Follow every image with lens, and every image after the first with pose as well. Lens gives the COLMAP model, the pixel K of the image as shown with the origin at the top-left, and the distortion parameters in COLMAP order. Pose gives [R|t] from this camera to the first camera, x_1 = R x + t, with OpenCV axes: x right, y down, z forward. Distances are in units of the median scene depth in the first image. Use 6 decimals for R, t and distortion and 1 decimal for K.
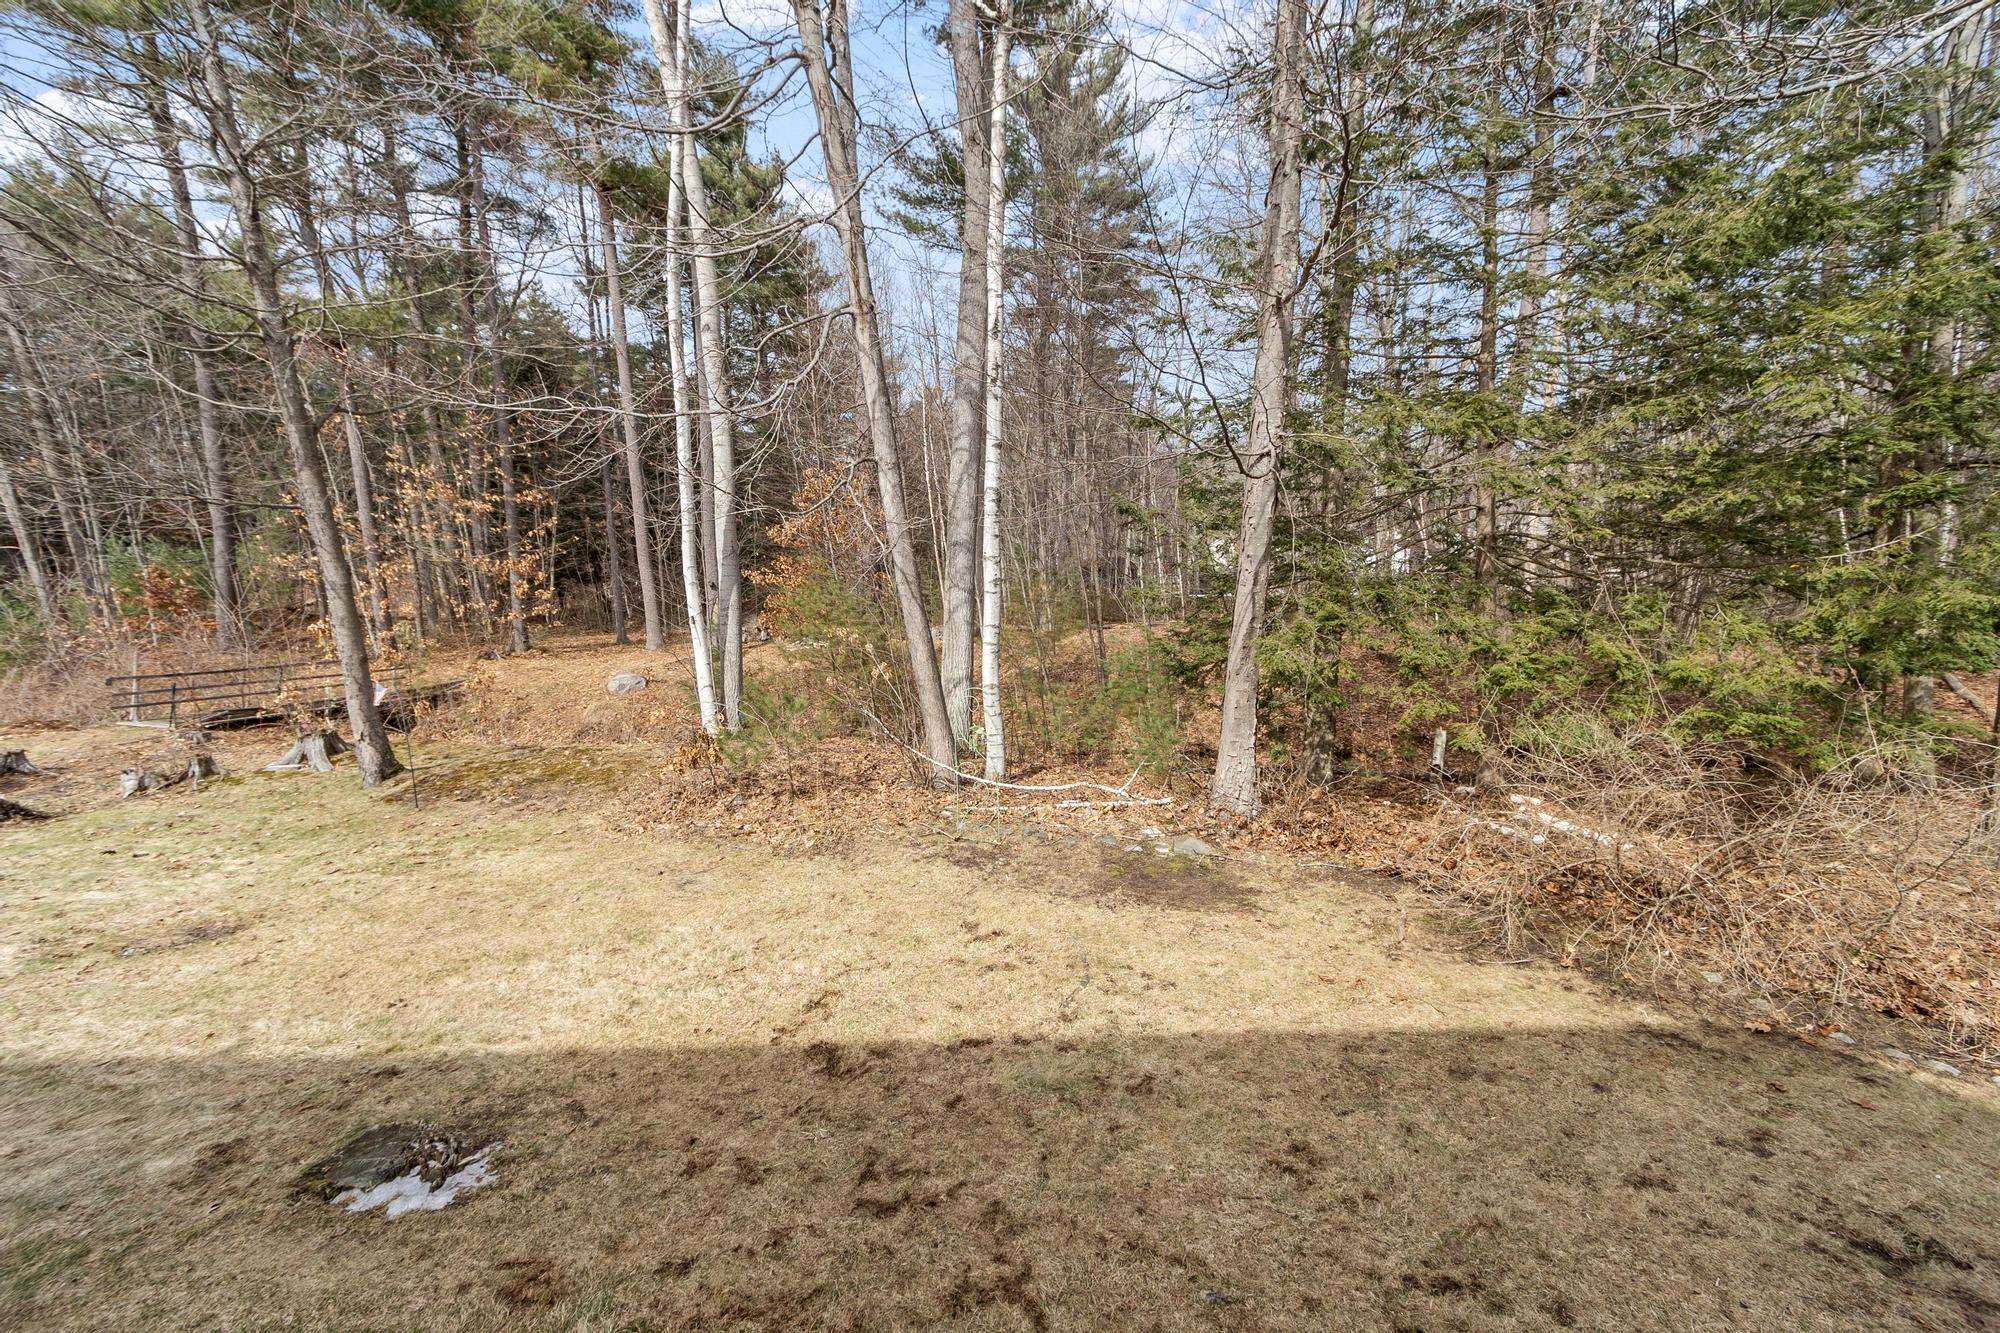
lens RADIAL K [[886.1, 0, 1000.0], [0, 886.1, 666.5], [0, 0, 1]] dist [-0.003186, 0.000132]
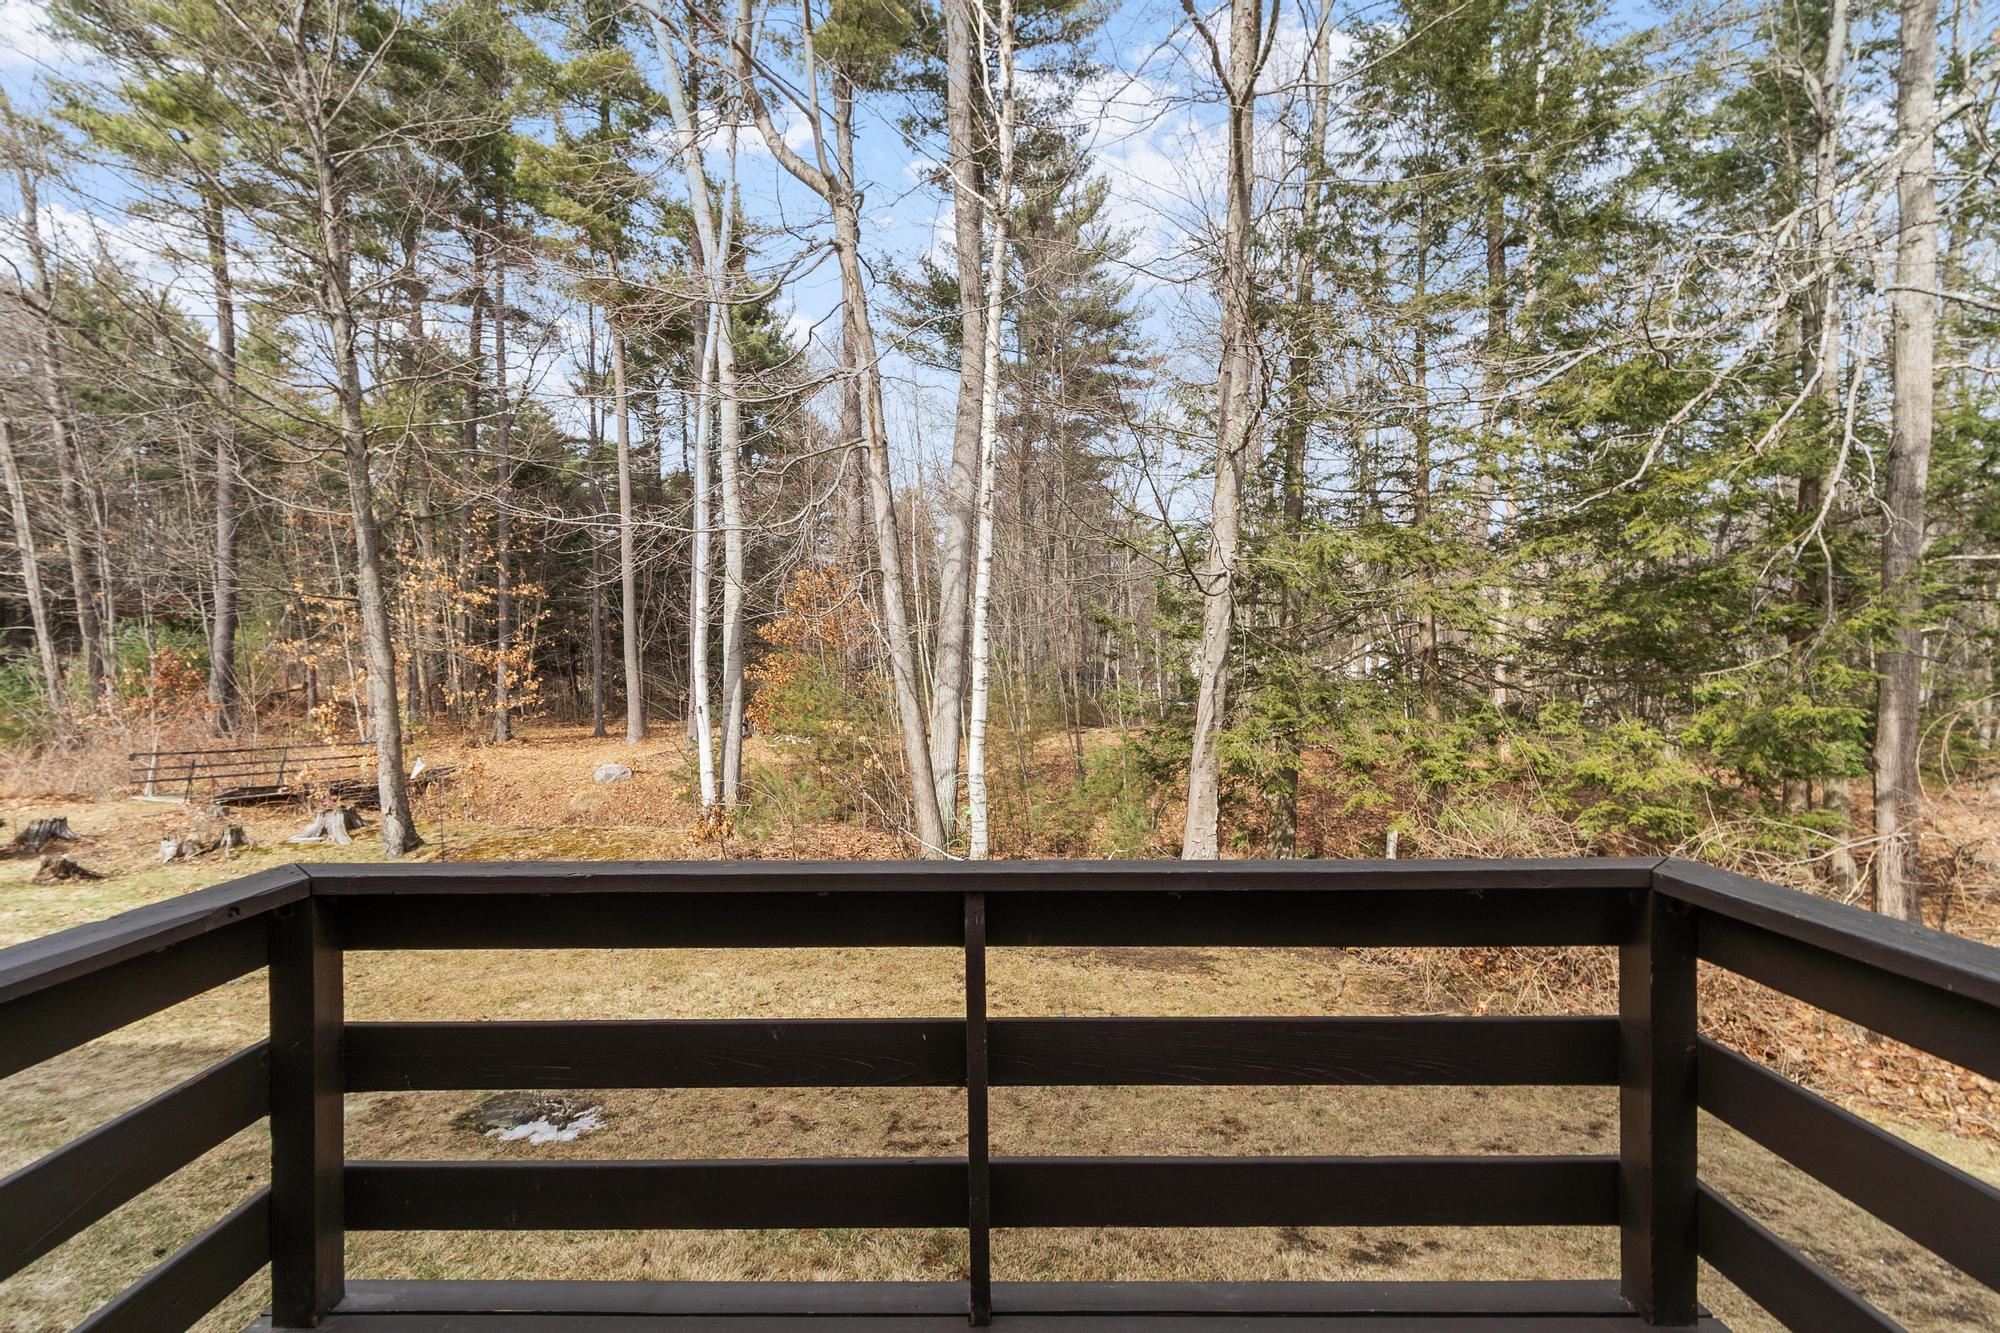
lens RADIAL K [[907.7, 0, 971.7], [0, 907.7, 668.8], [0, 0, 1]] dist [-0.001125, -0.000097]
pose [[0.999734, 0.022350, -0.005618, -0.011634], [-0.022838, 0.993473, -0.111761, 0.014140], [0.003083, 0.111860, 0.993719, -0.104940]]
